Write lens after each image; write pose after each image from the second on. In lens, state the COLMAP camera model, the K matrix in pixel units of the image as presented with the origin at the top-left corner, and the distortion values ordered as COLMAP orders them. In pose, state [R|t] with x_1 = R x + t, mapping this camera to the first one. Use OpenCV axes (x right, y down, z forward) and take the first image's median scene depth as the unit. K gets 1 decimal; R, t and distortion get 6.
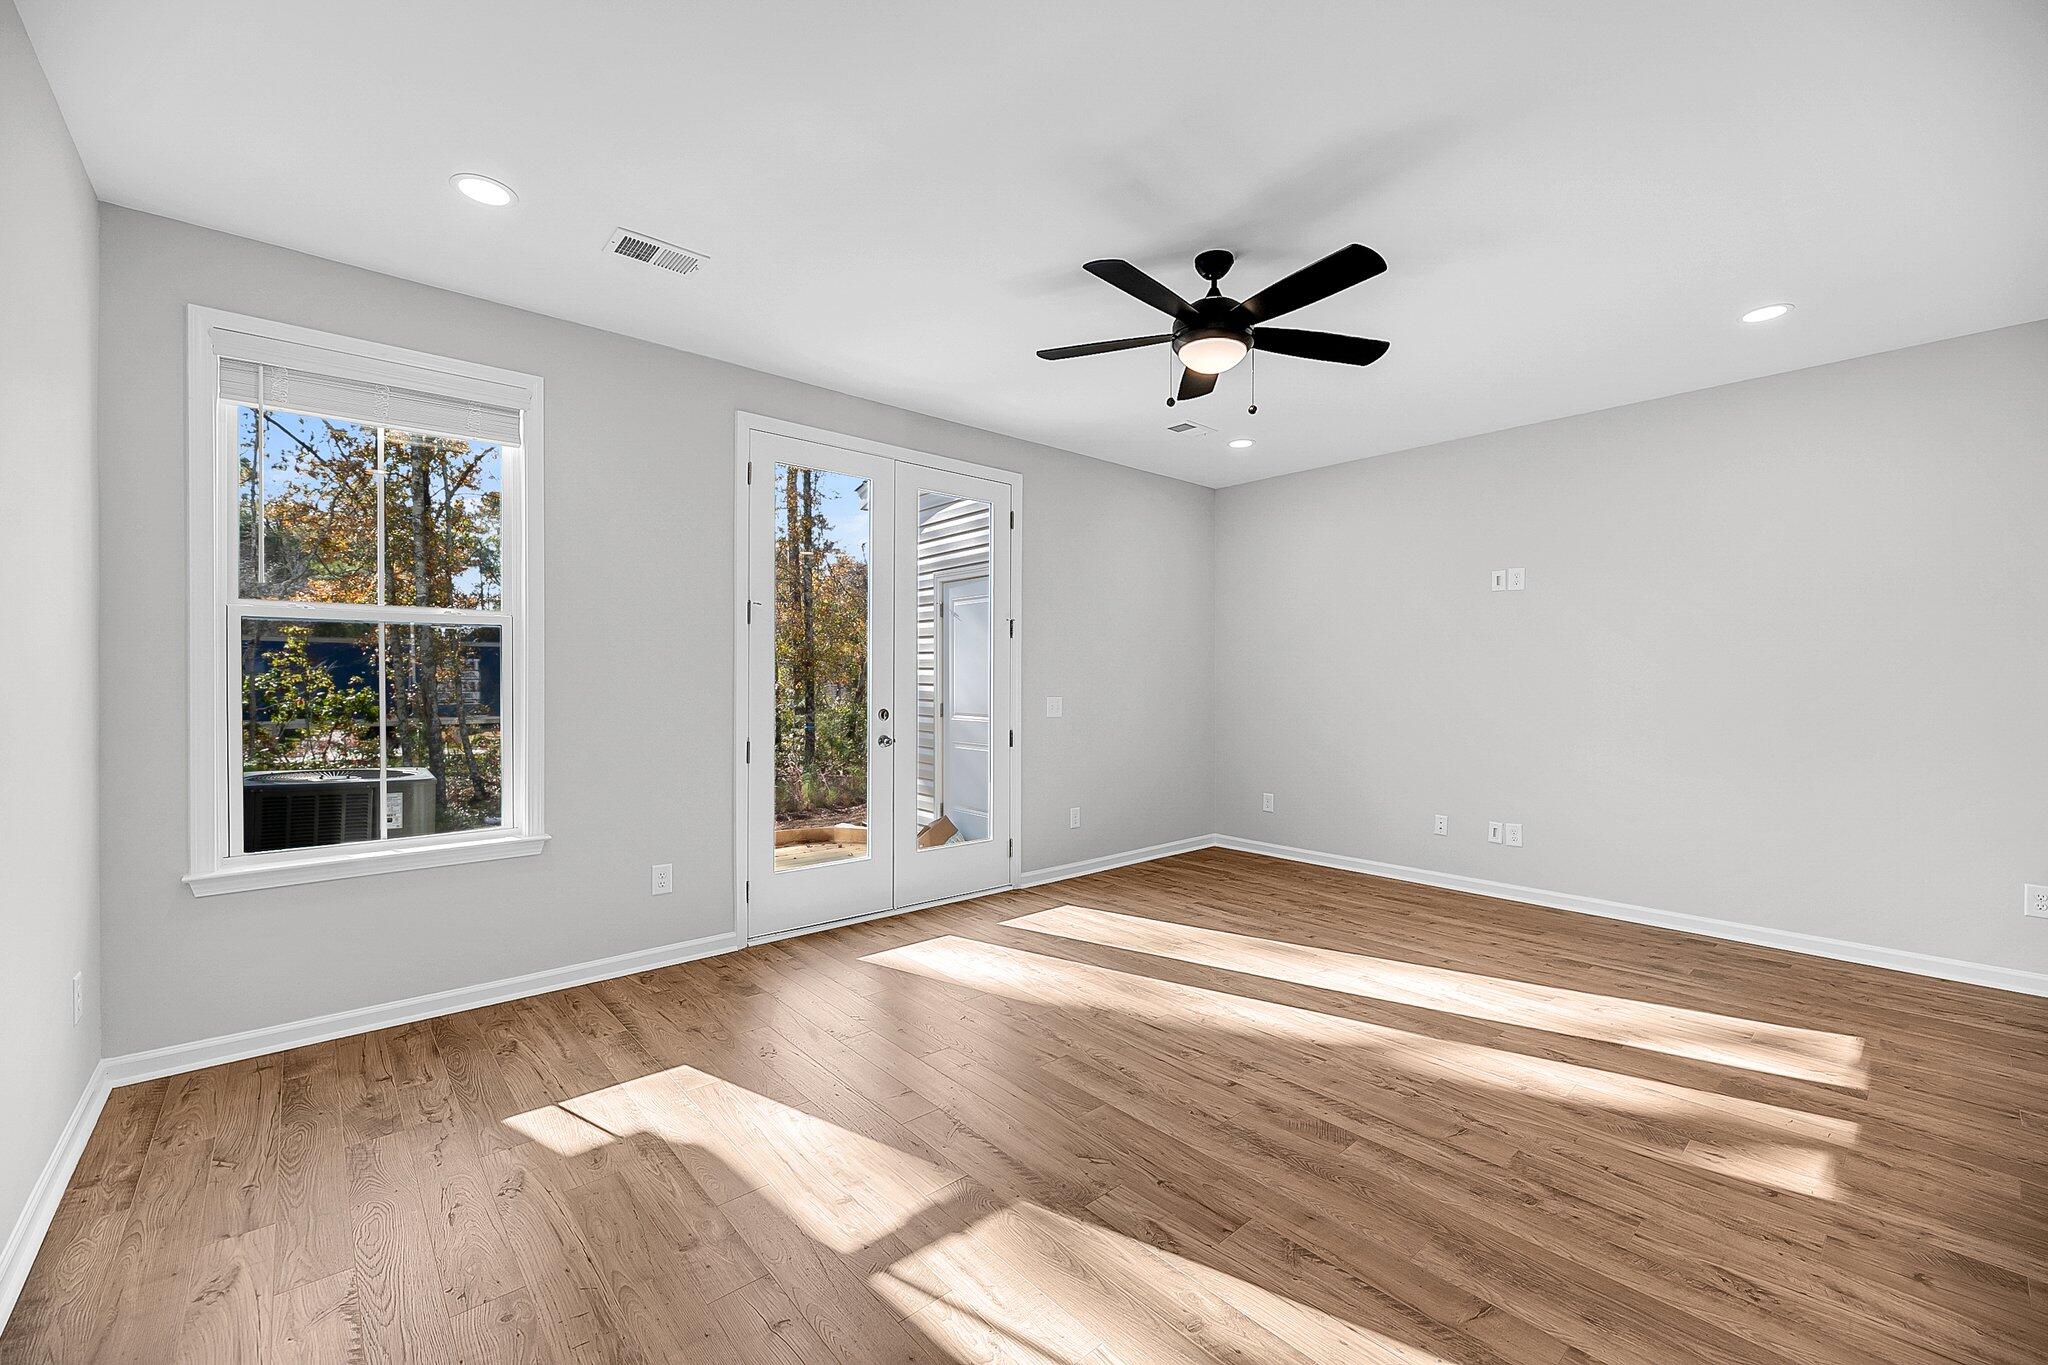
lens RADIAL K [[822.0, 0, 1024.4], [0, 822.0, 708.6], [0, 0, 1]] dist [0.000965, -0.002782]
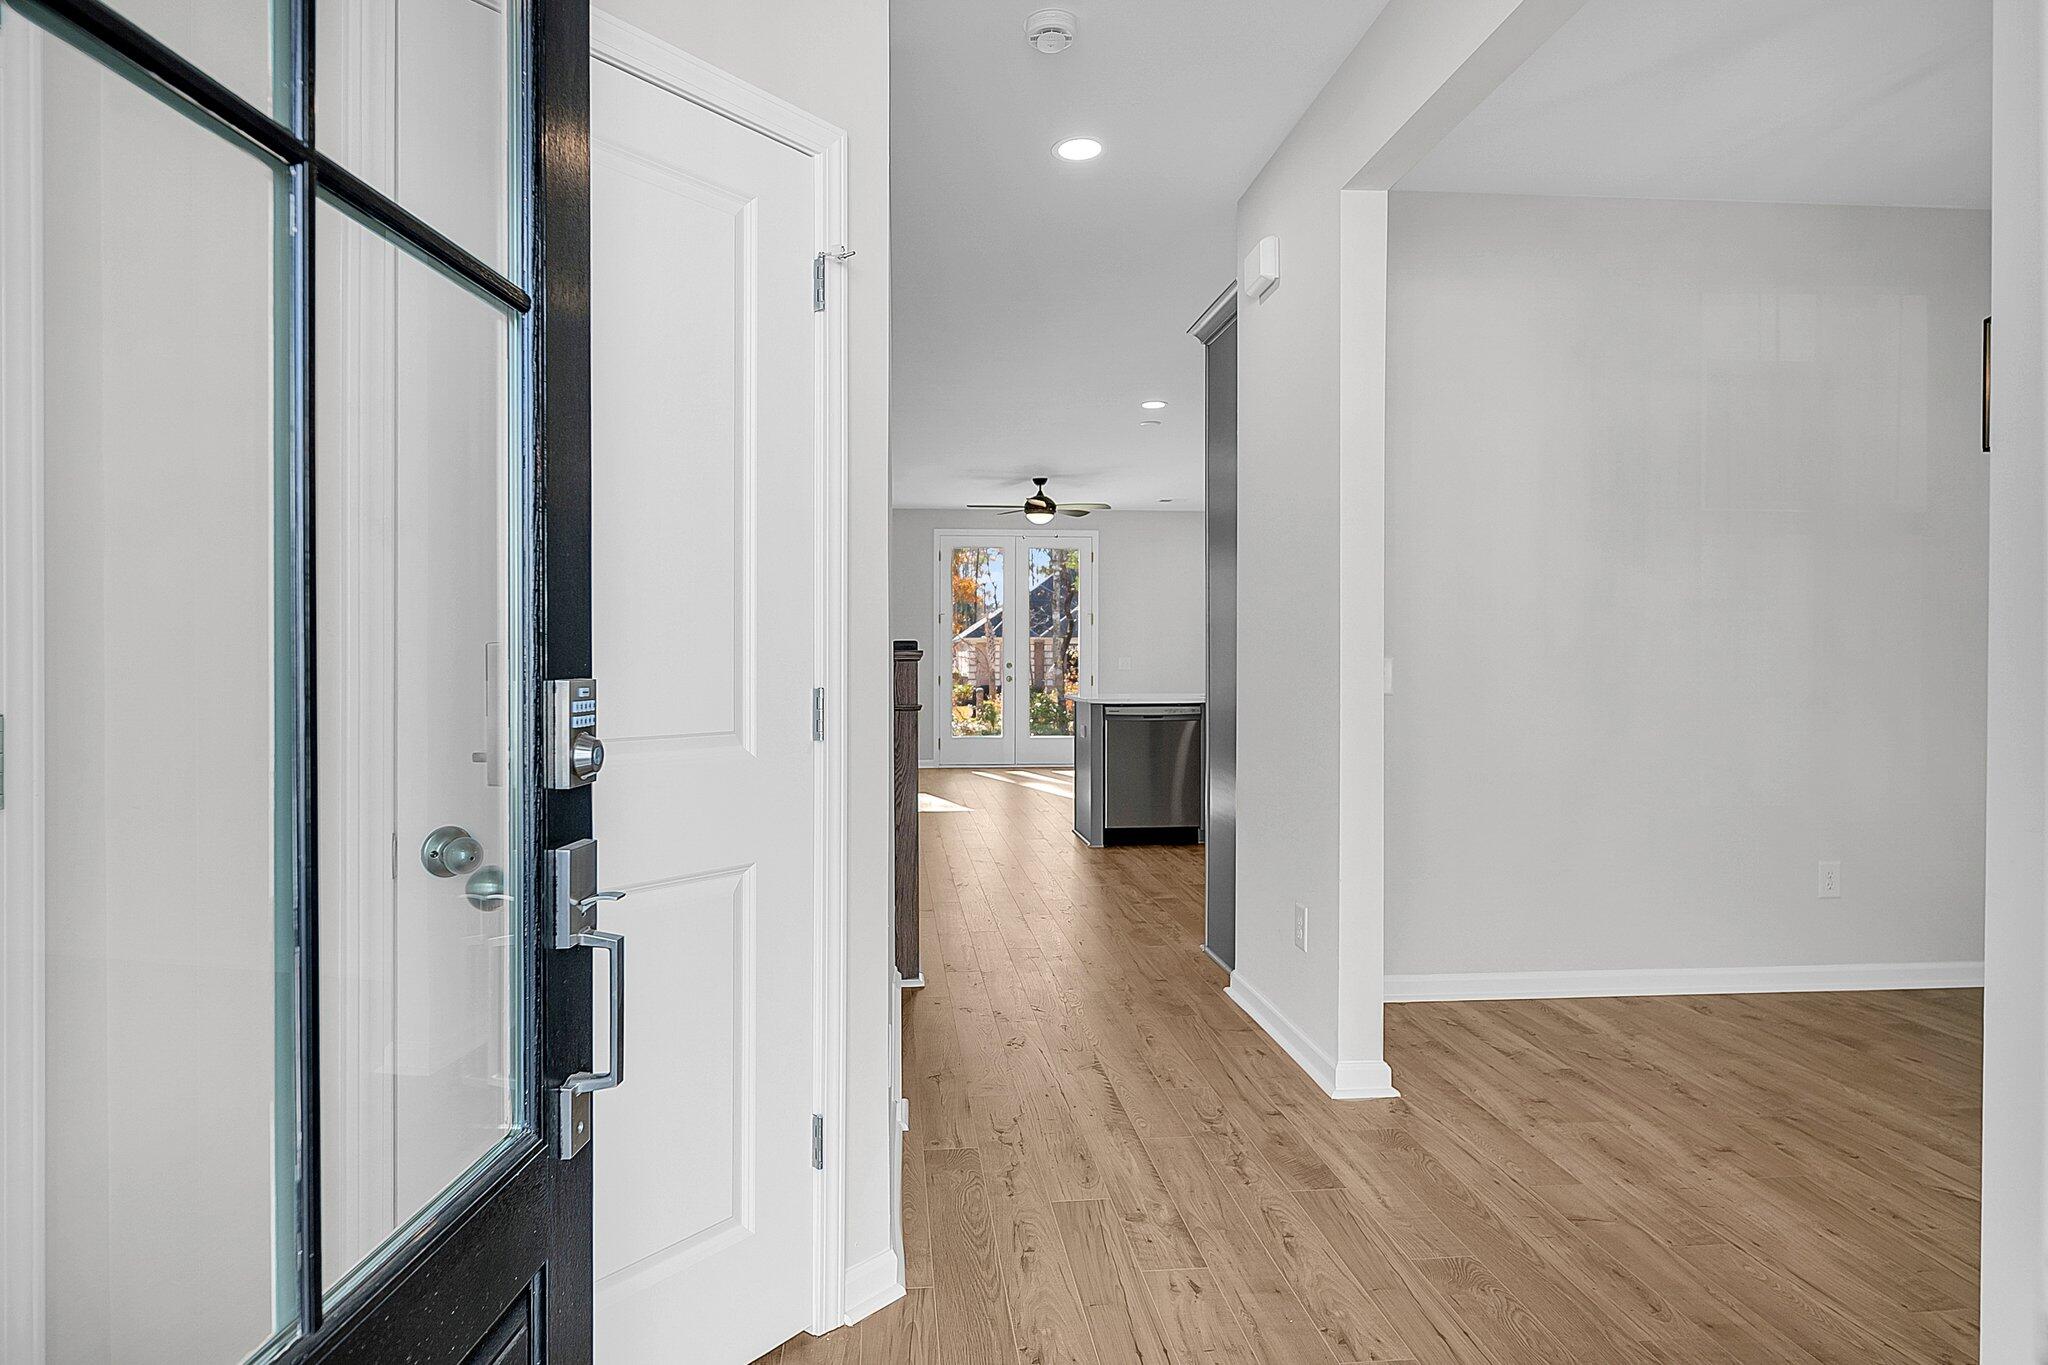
lens RADIAL K [[1153.6, 0, 1024.0], [0, 1153.6, 682.5], [0, 0, 1]] dist [0.014675, -0.000119]
pose [[0.818836, 0.008660, -0.573962, 2.184051], [-0.016031, 0.999841, -0.007785, 0.103992], [0.573803, 0.015576, 0.818845, -1.877678]]
